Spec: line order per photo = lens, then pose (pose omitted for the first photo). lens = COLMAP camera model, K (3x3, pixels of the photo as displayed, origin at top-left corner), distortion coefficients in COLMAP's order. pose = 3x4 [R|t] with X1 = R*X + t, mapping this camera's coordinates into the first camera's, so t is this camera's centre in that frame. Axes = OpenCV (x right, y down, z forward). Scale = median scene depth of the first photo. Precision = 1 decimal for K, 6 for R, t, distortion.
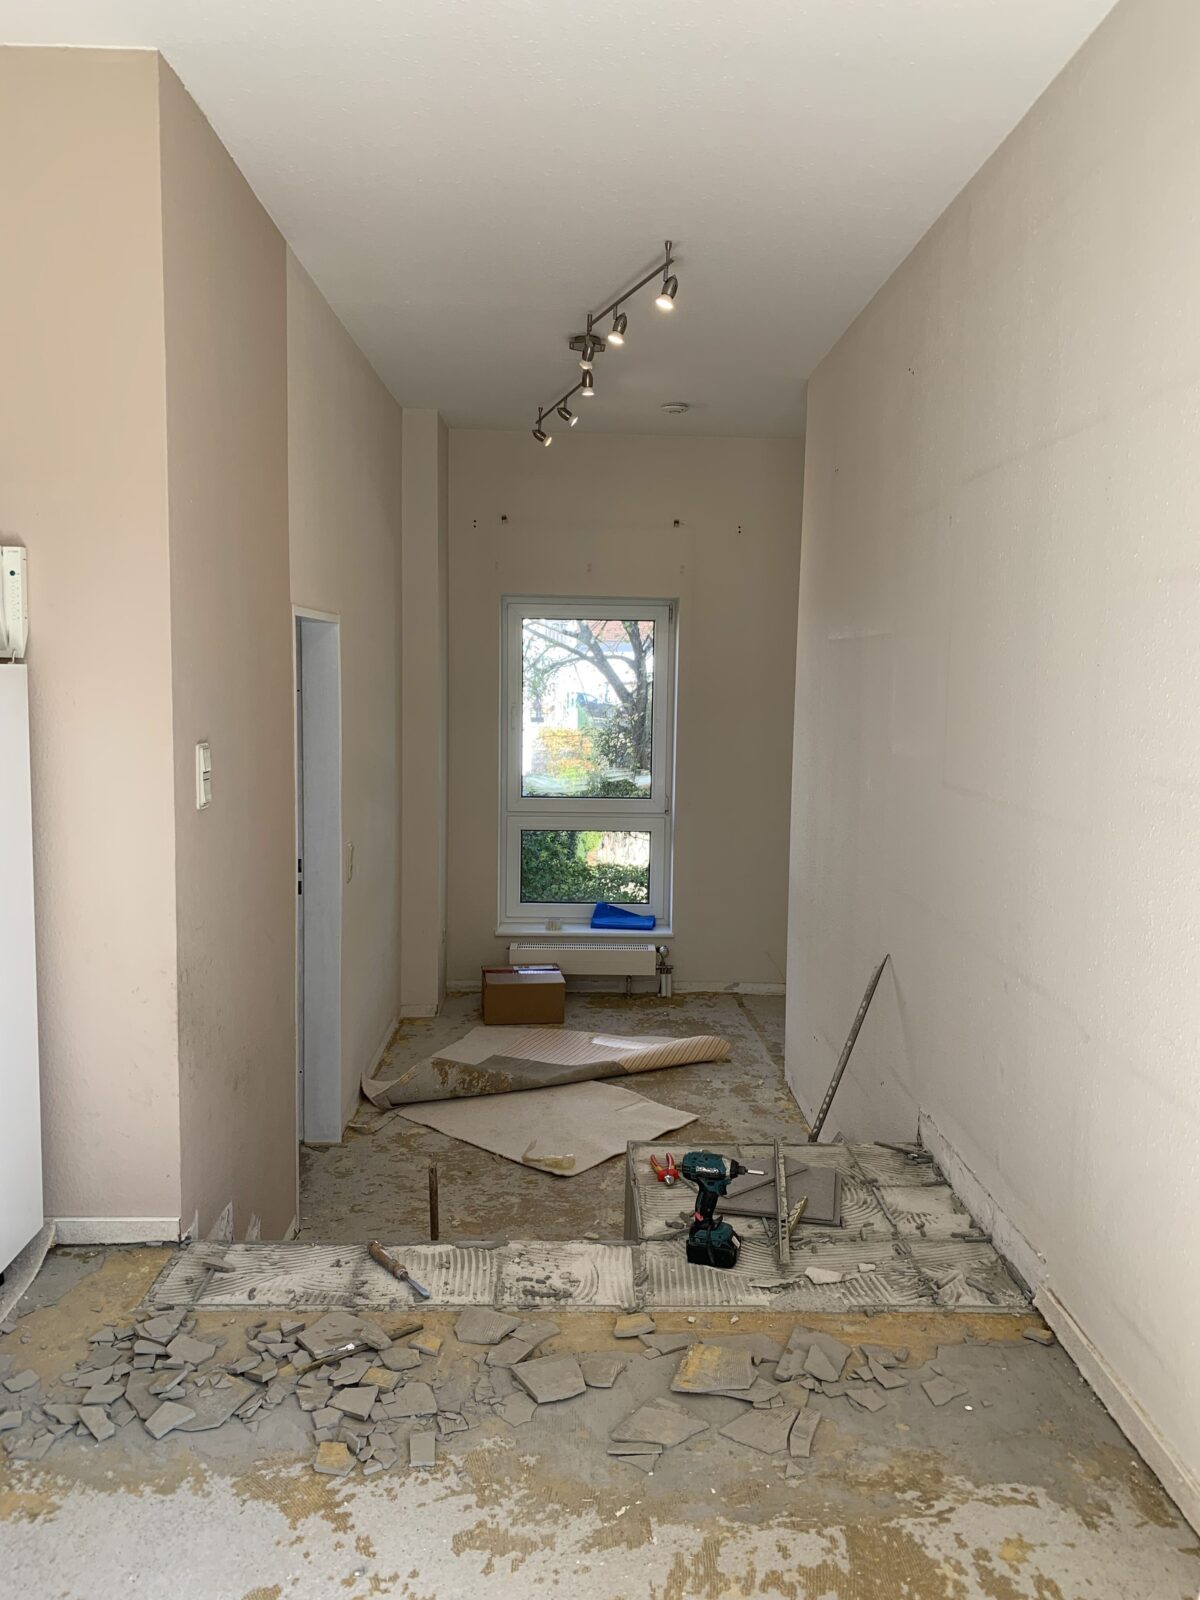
lens RADIAL K [[1239.0, 0, 601.9], [0, 1239.0, 788.0], [0, 0, 1]] dist [0.031886, -0.041707]
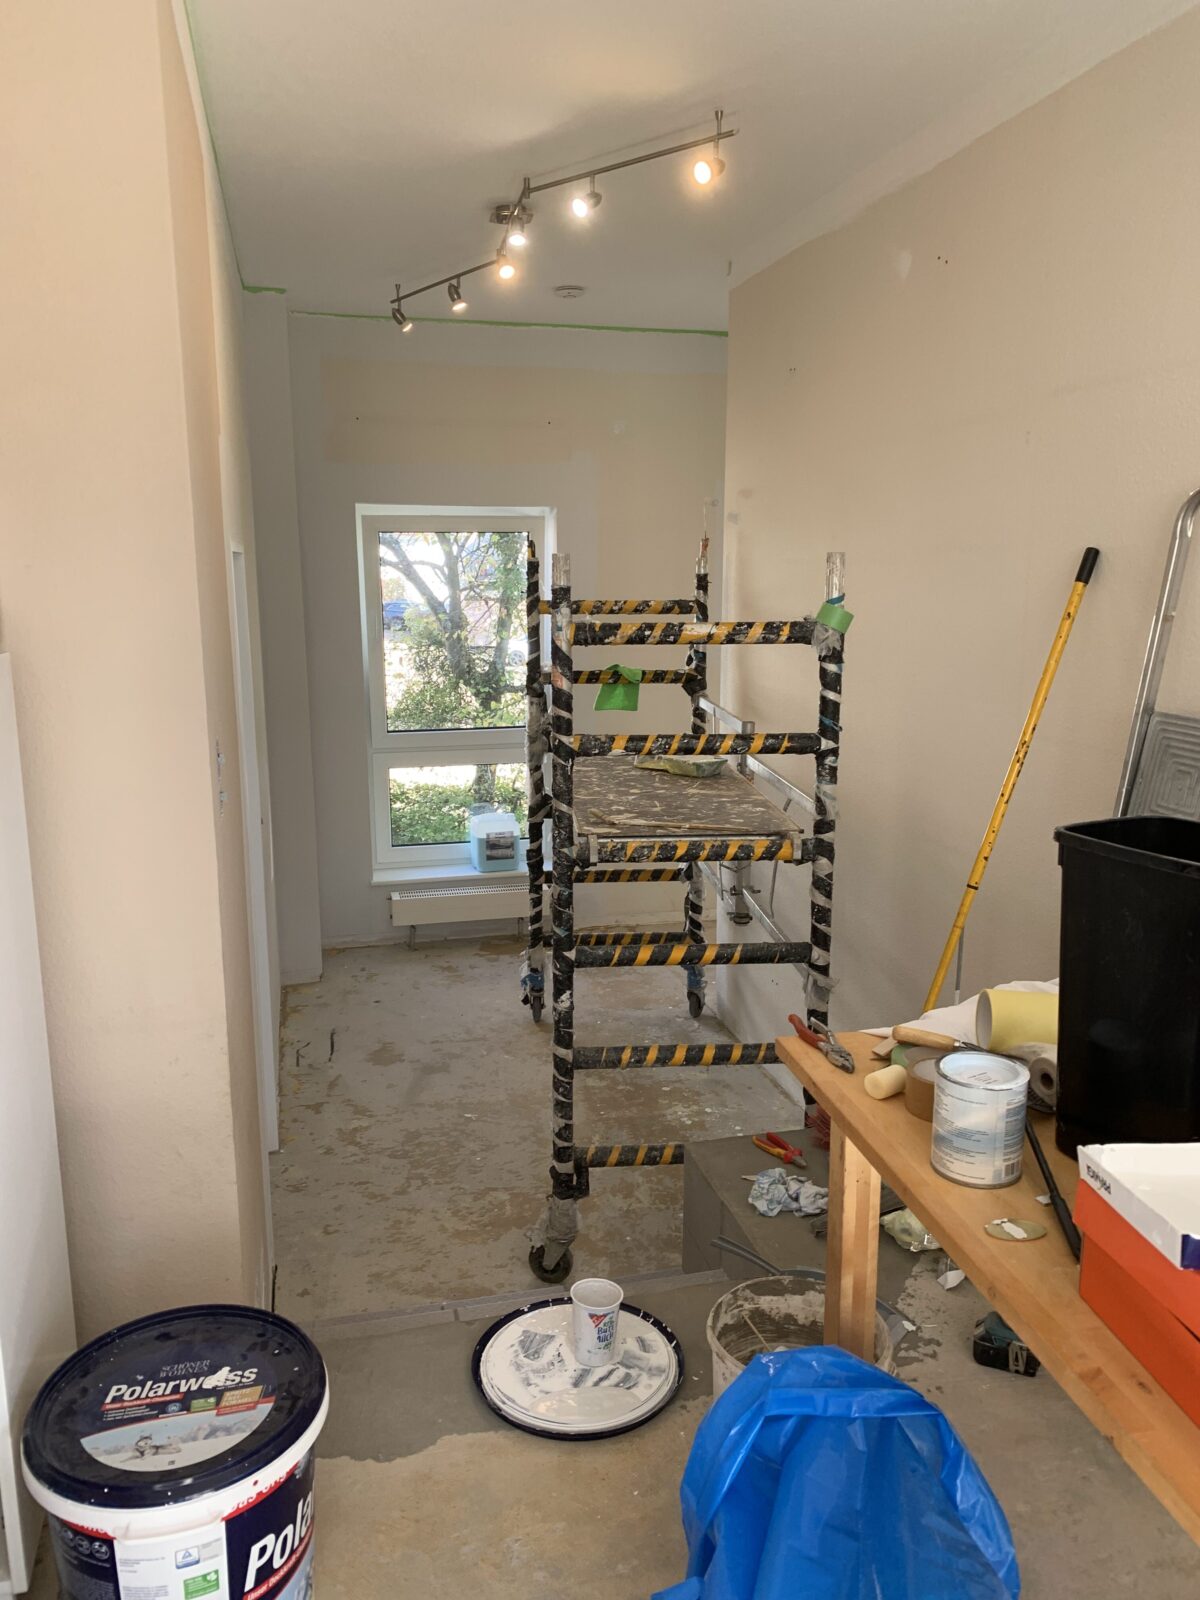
lens RADIAL K [[1239.0, 0, 598.4], [0, 1239.0, 814.2], [0, 0, 1]] dist [0.031886, -0.041707]
pose [[0.977078, -0.062886, 0.203382, -0.118322], [0.041179, 0.993161, 0.109253, -0.028797], [-0.208861, -0.098374, 0.972985, 0.091971]]
